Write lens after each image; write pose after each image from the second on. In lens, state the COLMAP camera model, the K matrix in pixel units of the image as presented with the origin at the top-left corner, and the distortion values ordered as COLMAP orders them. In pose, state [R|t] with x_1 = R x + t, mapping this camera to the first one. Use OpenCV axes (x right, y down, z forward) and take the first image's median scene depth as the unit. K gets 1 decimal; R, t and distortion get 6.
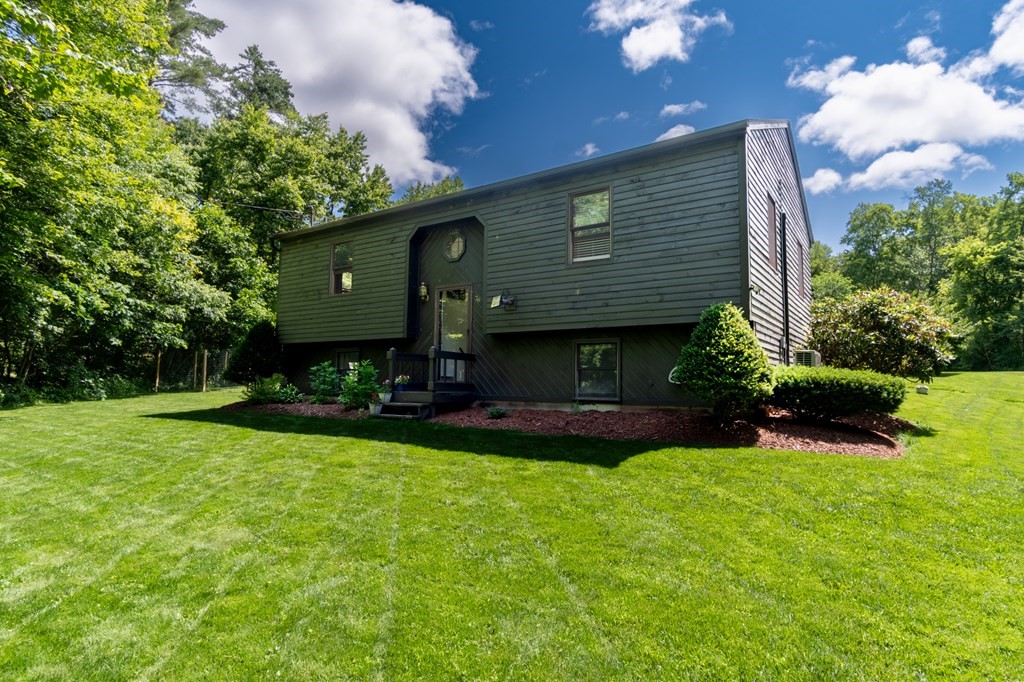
lens RADIAL K [[552.4, 0, 513.7], [0, 552.4, 338.6], [0, 0, 1]] dist [-0.000365, 0.004930]
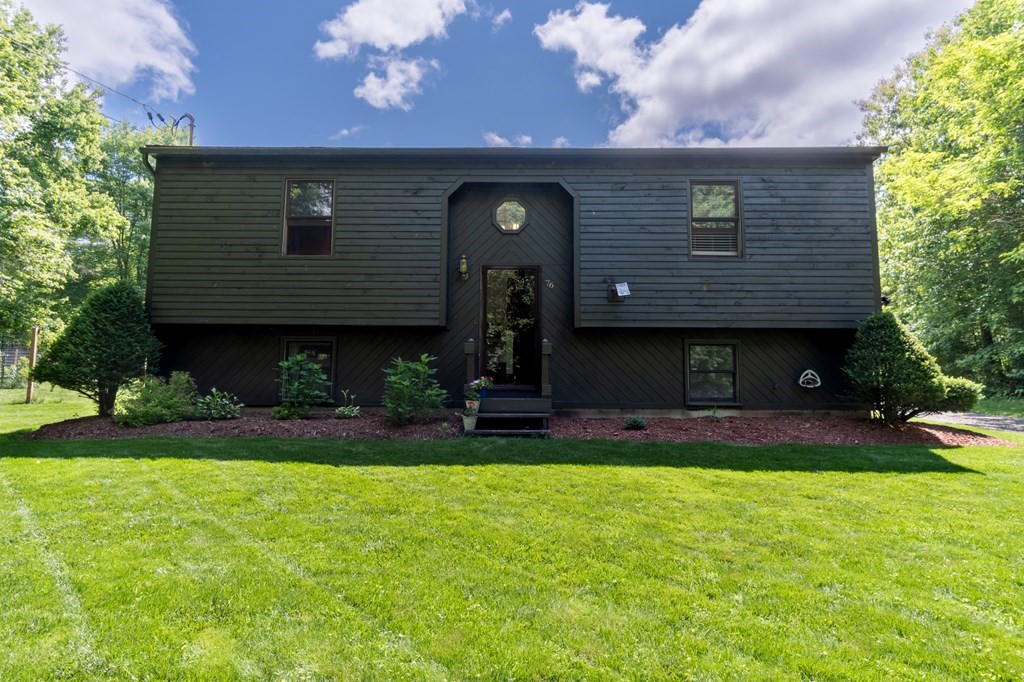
lens RADIAL K [[552.4, 0, 513.4], [0, 552.4, 343.0], [0, 0, 1]] dist [-0.000365, 0.004930]
pose [[0.832230, 0.045502, 0.552560, -0.635610], [-0.043101, 0.998920, -0.017343, 0.036083], [-0.552752, -0.009383, 0.833293, 0.398280]]
